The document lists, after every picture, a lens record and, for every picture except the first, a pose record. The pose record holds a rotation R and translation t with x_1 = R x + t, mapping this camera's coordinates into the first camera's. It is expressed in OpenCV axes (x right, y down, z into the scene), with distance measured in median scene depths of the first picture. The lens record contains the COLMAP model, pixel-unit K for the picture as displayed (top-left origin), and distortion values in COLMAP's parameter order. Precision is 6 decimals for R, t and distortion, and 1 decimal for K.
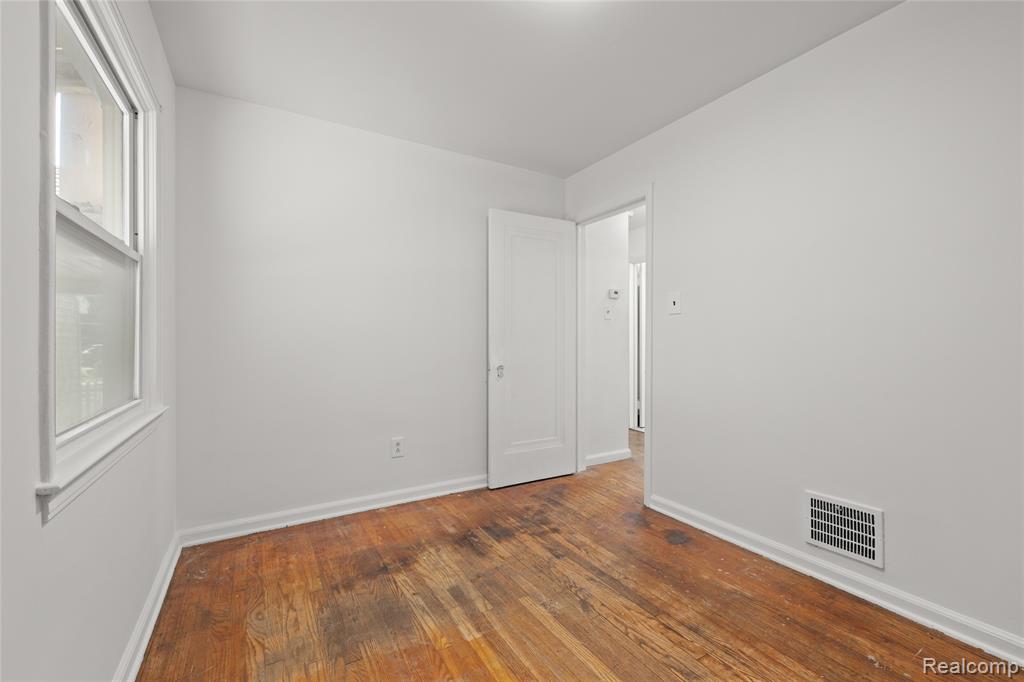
lens RADIAL K [[432.7, 0, 511.2], [0, 432.7, 344.3], [0, 0, 1]] dist [0.005011, -0.000425]
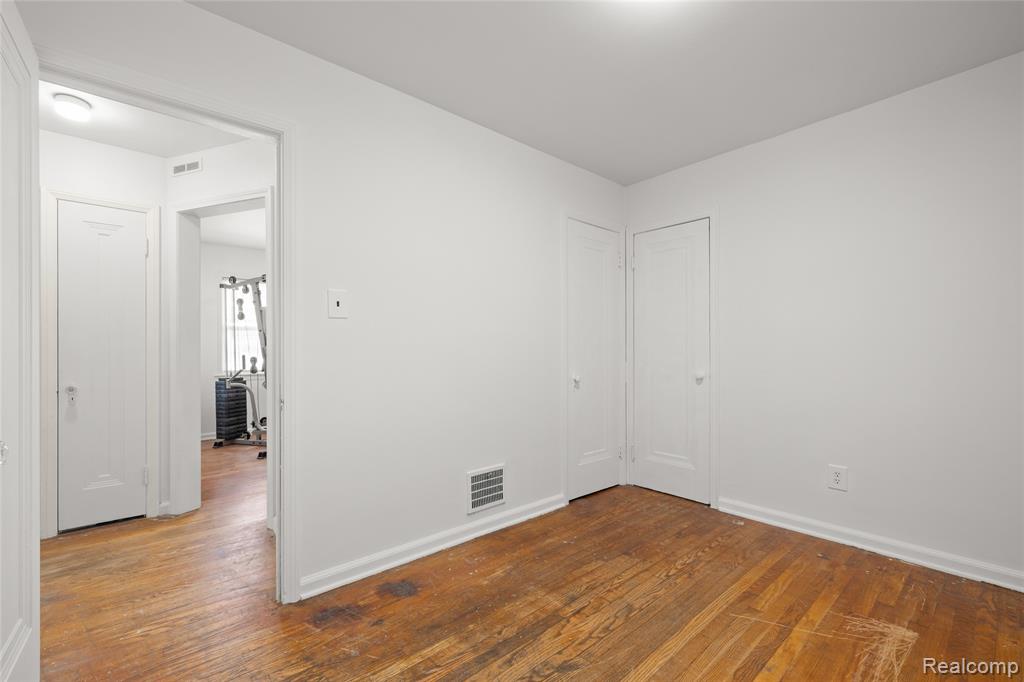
lens RADIAL K [[432.7, 0, 511.2], [0, 432.7, 344.3], [0, 0, 1]] dist [0.005011, -0.000425]
pose [[-0.180404, 0.007409, 0.983565, -0.604310], [0.007811, 0.999951, -0.006100, -0.025563], [-0.983562, 0.006582, -0.180453, 1.164113]]
